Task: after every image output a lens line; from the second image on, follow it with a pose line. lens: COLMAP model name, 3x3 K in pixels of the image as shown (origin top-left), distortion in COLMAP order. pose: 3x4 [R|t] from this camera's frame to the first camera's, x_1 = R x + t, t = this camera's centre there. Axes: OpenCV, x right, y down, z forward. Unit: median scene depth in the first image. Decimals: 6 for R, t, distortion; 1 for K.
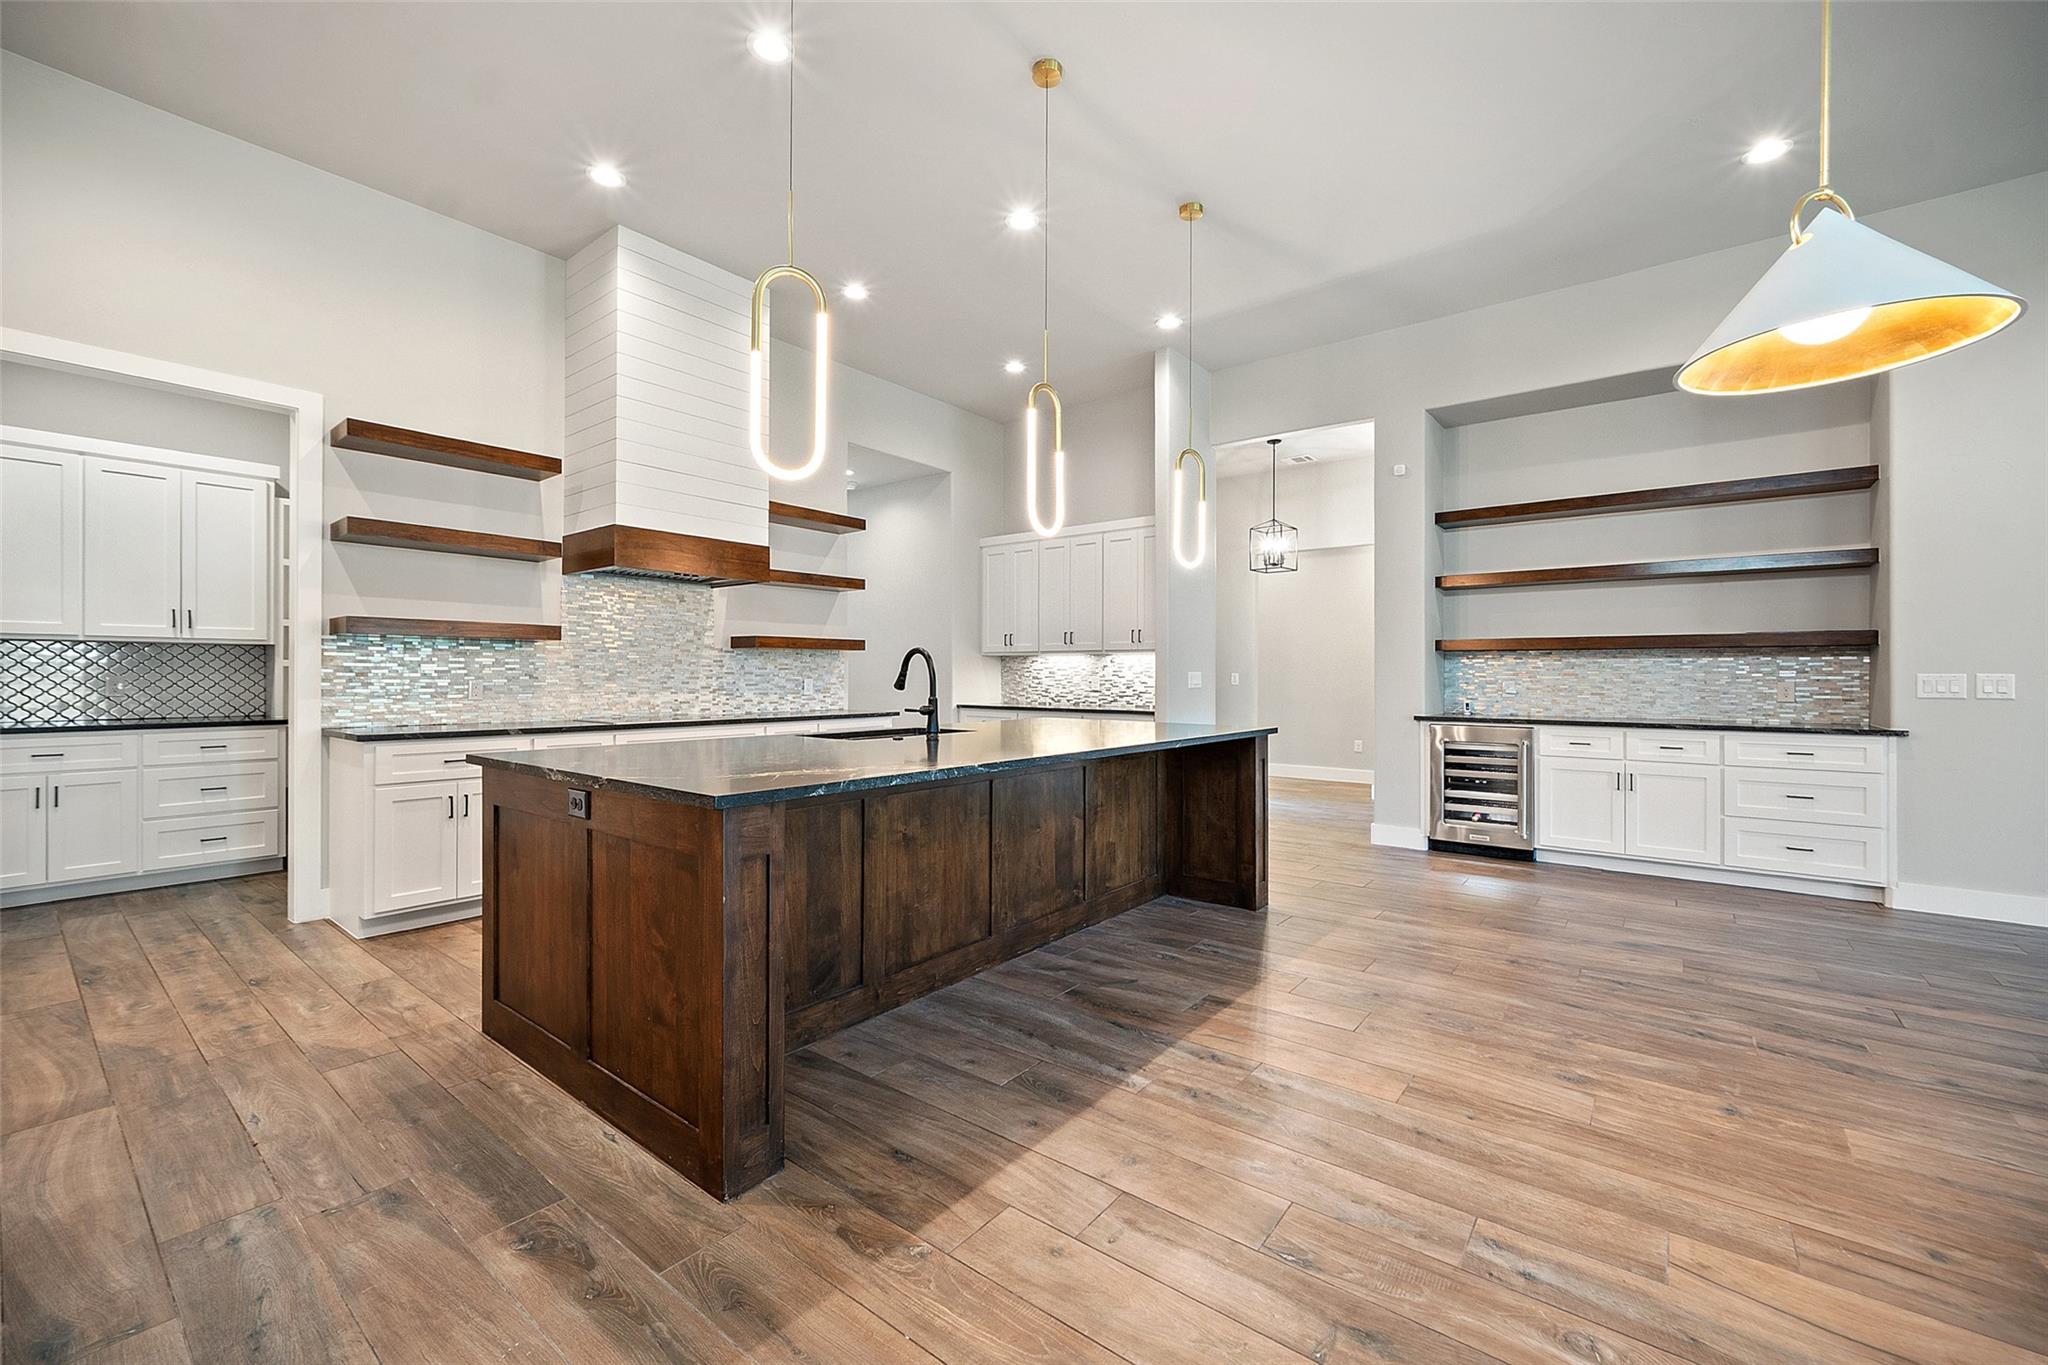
lens RADIAL K [[826.0, 0, 1025.2], [0, 826.0, 674.5], [0, 0, 1]] dist [-0.001908, -0.000169]
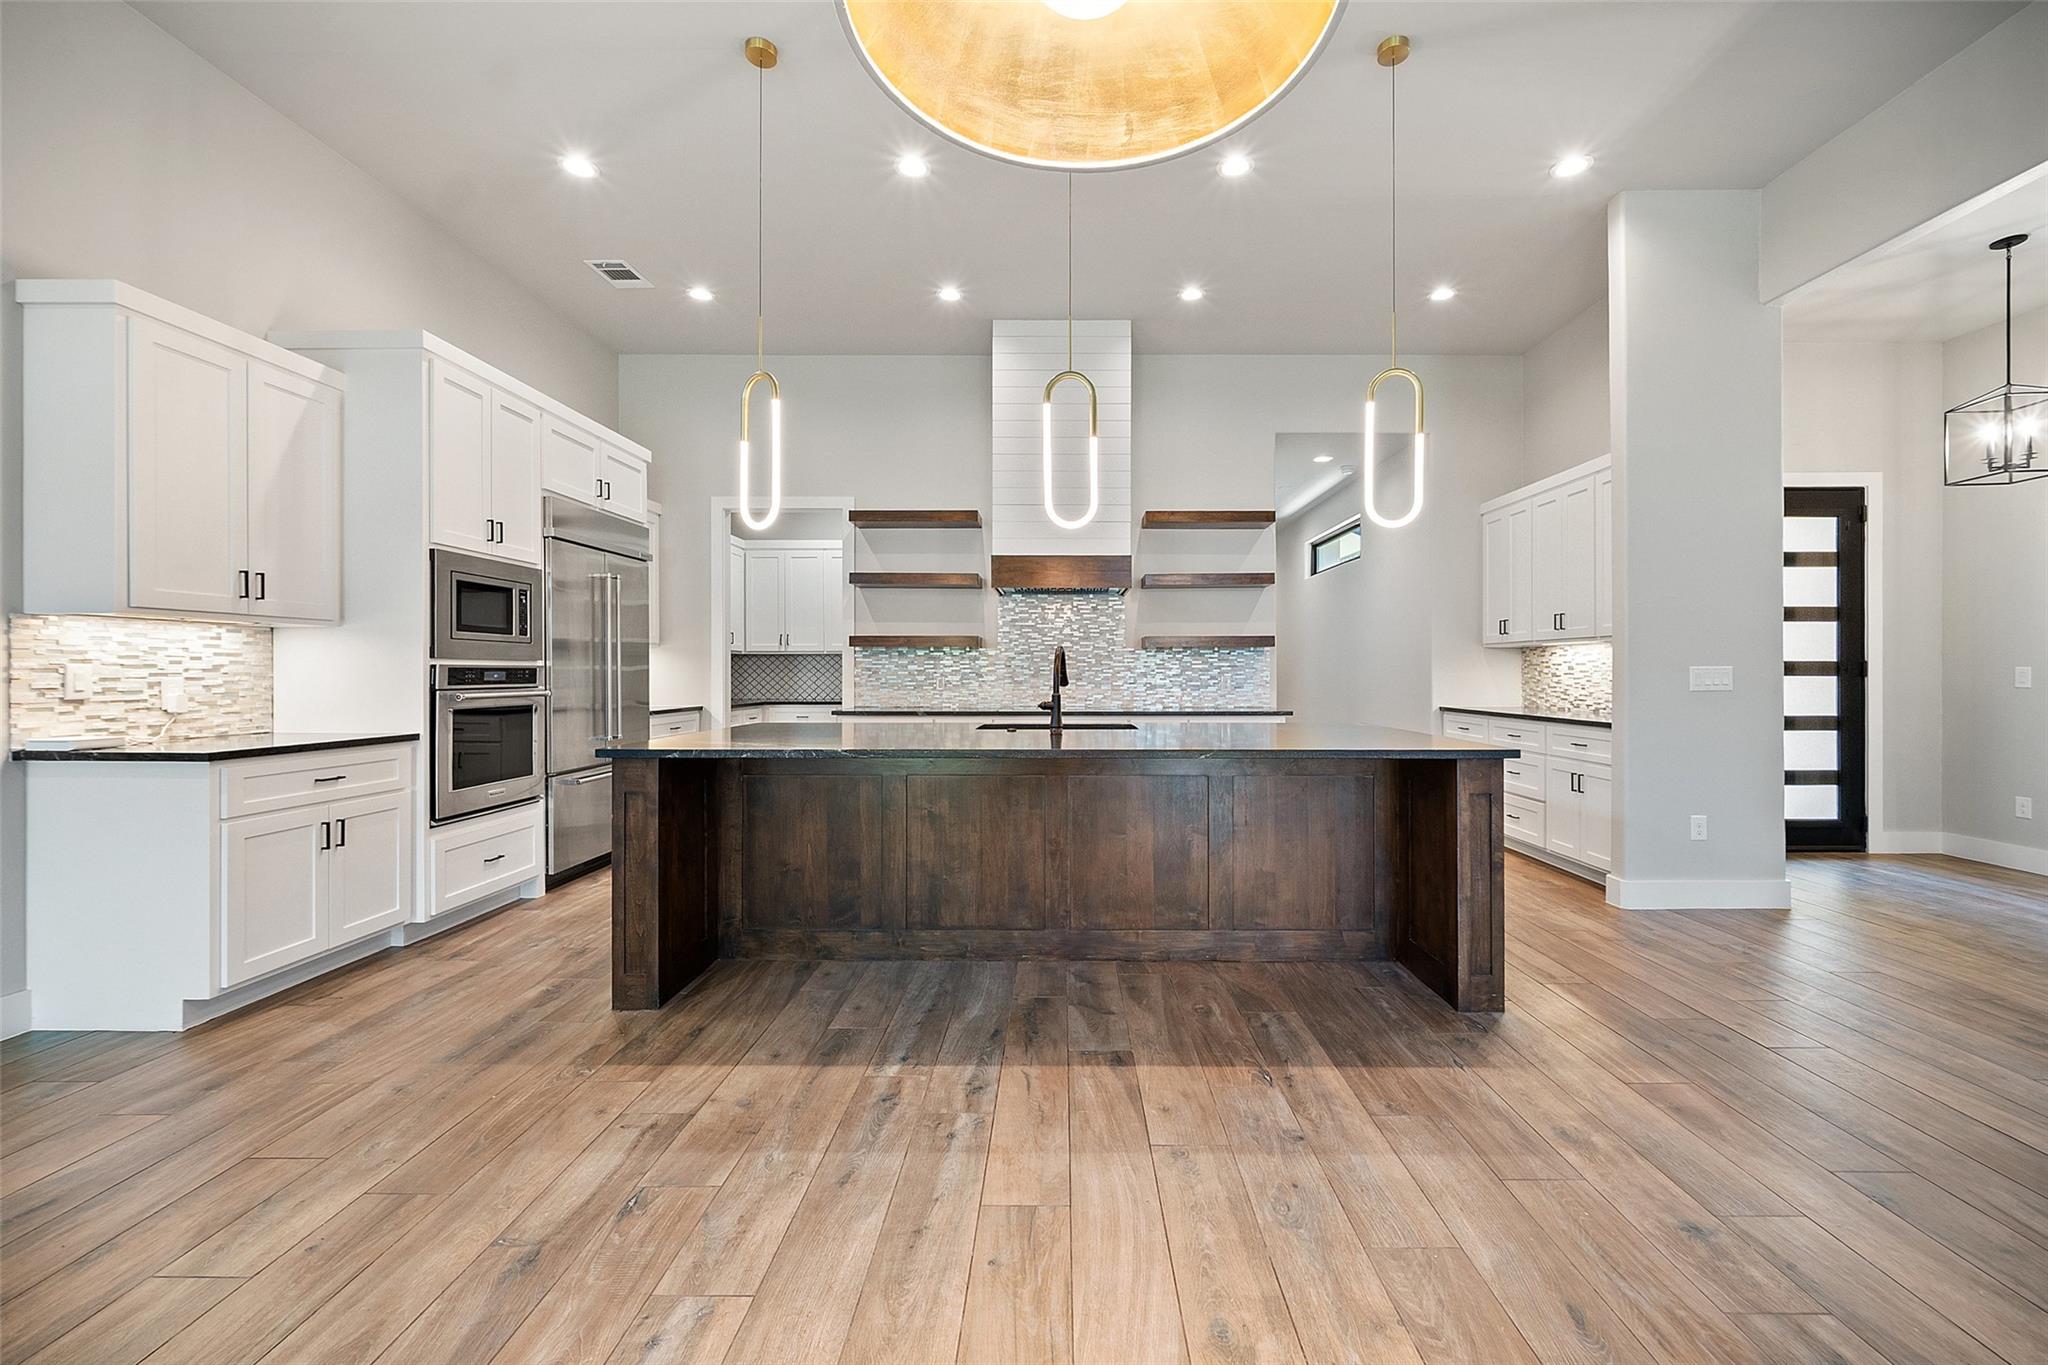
lens RADIAL K [[831.6, 0, 1066.1], [0, 831.6, 670.8], [0, 0, 1]] dist [-0.002554, -0.000166]
pose [[0.618108, -0.003987, -0.786083, 0.651823], [0.003053, 0.999992, -0.002671, 0.001680], [0.786087, -0.000749, 0.618115, 0.325301]]
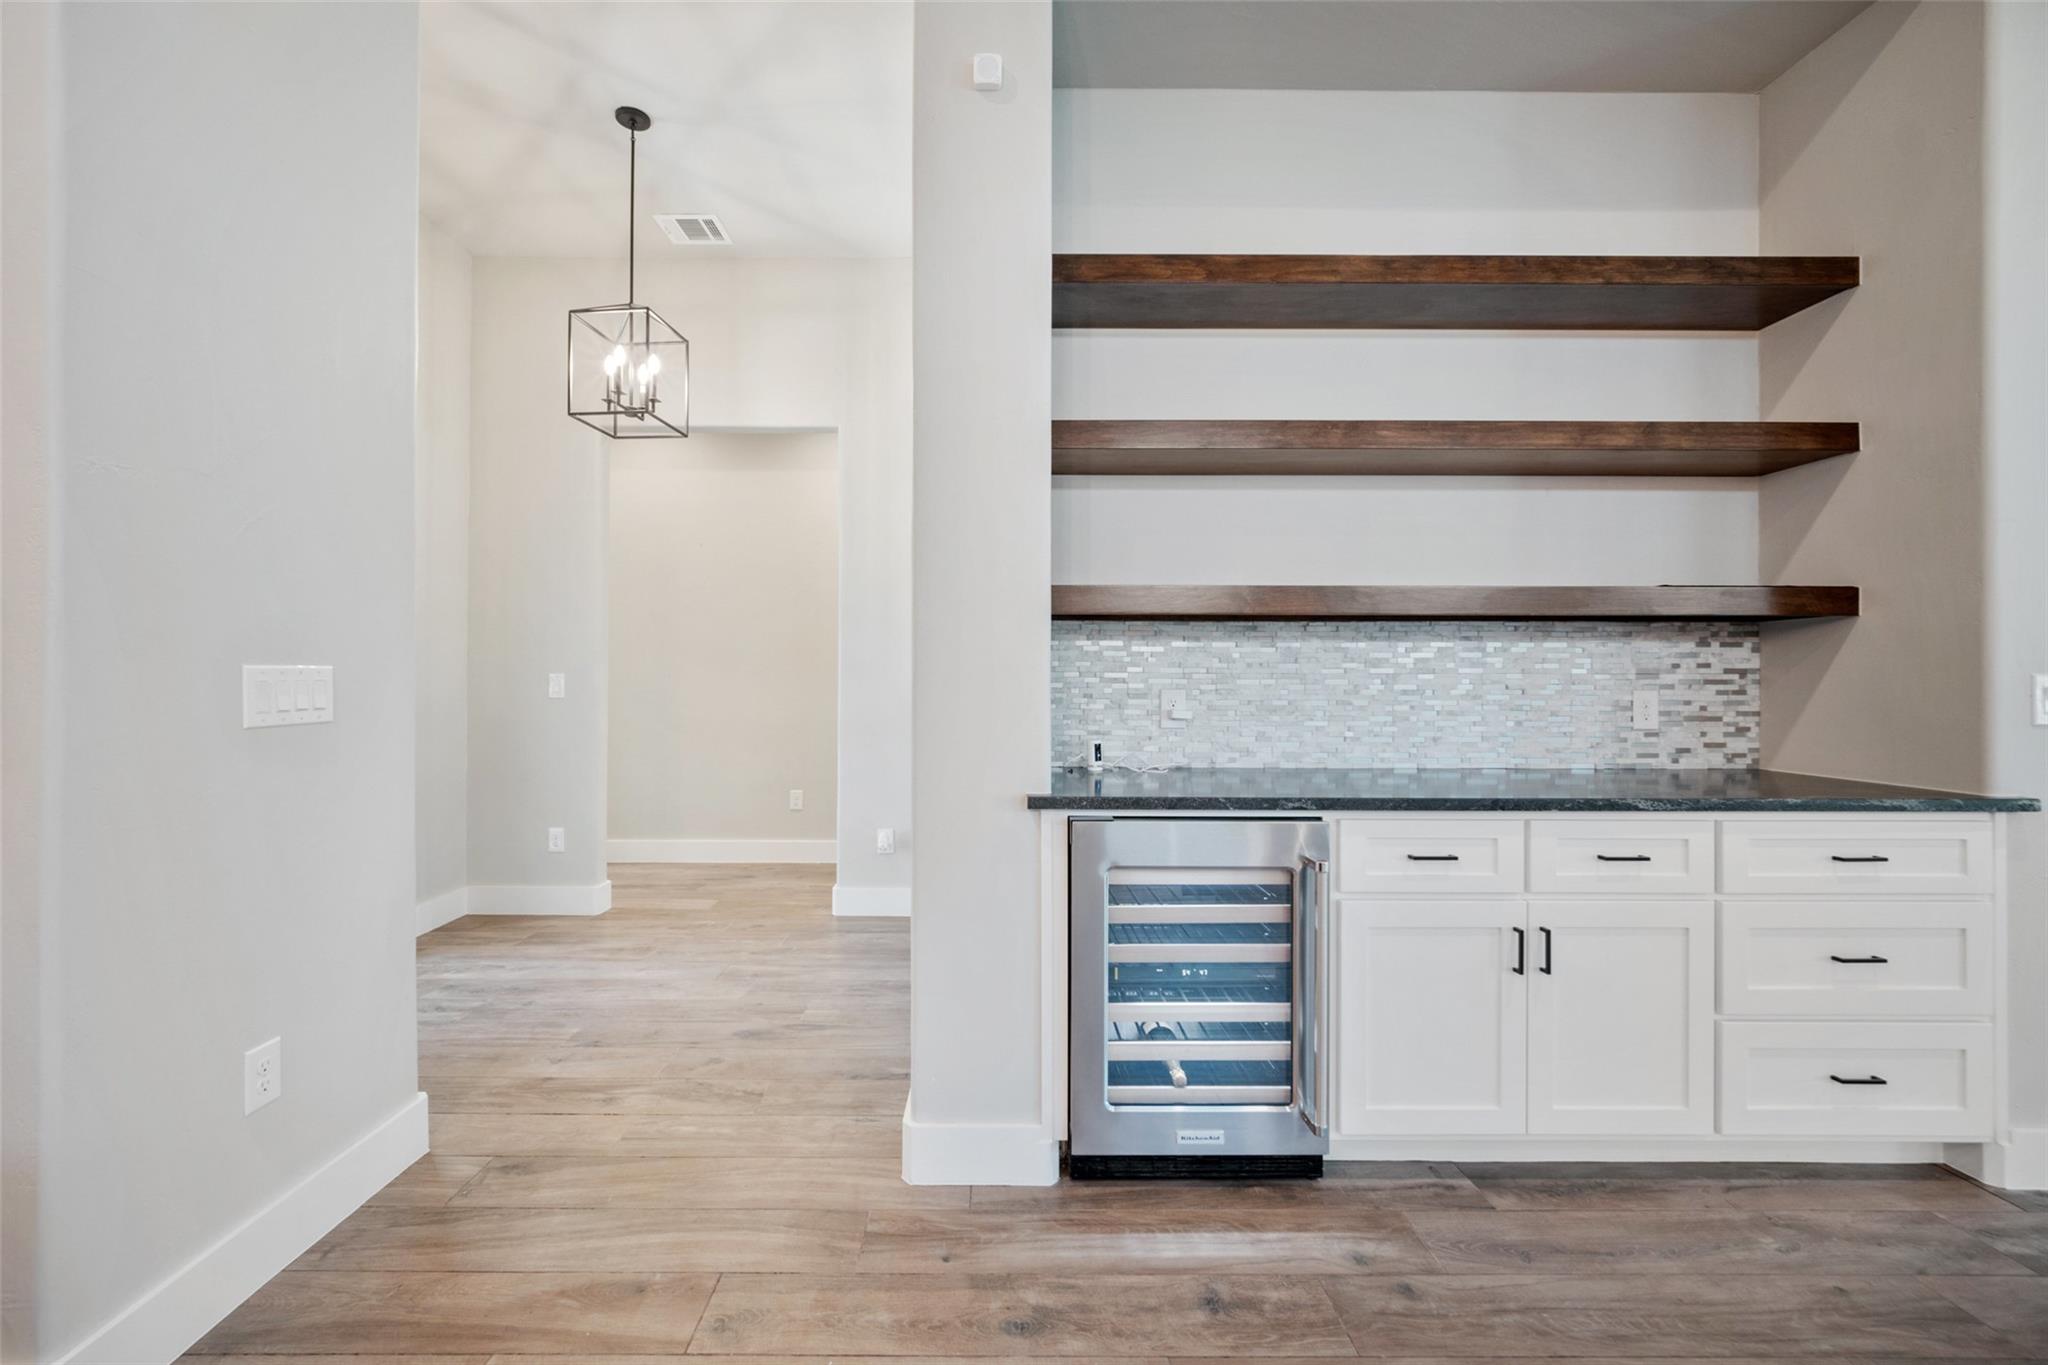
lens RADIAL K [[817.1, 0, 997.9], [0, 817.1, 676.0], [0, 0, 1]] dist [0.000432, 0.000132]
pose [[0.784085, 0.000527, 0.620653, 0.356964], [0.000310, 0.999999, -0.001241, 0.000753], [-0.620653, 0.001165, 0.784085, 1.052143]]
